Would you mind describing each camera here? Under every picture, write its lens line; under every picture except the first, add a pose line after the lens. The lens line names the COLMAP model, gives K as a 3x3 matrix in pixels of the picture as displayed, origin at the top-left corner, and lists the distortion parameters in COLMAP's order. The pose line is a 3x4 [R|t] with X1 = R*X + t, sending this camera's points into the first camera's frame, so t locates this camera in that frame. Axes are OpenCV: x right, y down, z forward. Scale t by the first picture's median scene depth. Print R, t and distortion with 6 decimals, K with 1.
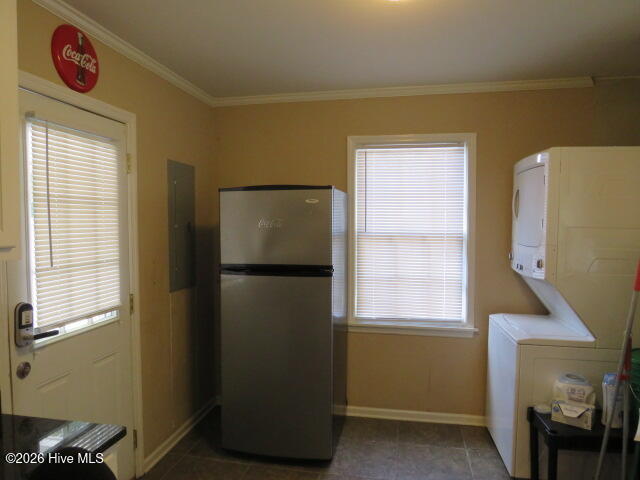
lens RADIAL K [[456.7, 0, 318.3], [0, 456.7, 235.7], [0, 0, 1]] dist [-0.021862, 0.001533]
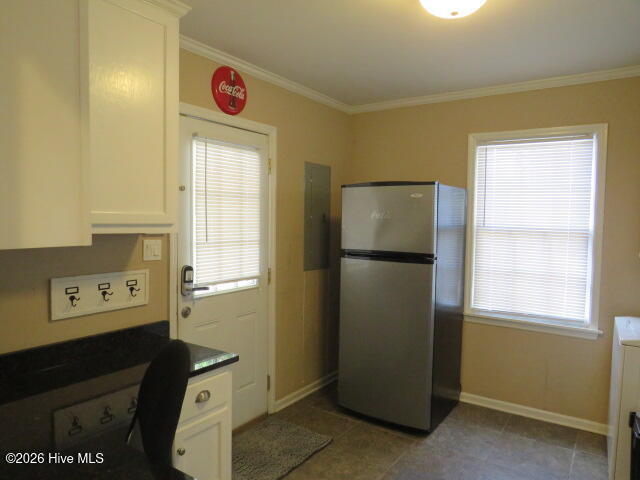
lens RADIAL K [[456.7, 0, 318.3], [0, 456.7, 235.7], [0, 0, 1]] dist [-0.021862, 0.001533]
pose [[0.917221, 0.031899, -0.397101, 0.205119], [-0.030295, 0.999488, 0.010313, 0.017608], [0.397226, 0.002571, 0.917717, -0.113472]]
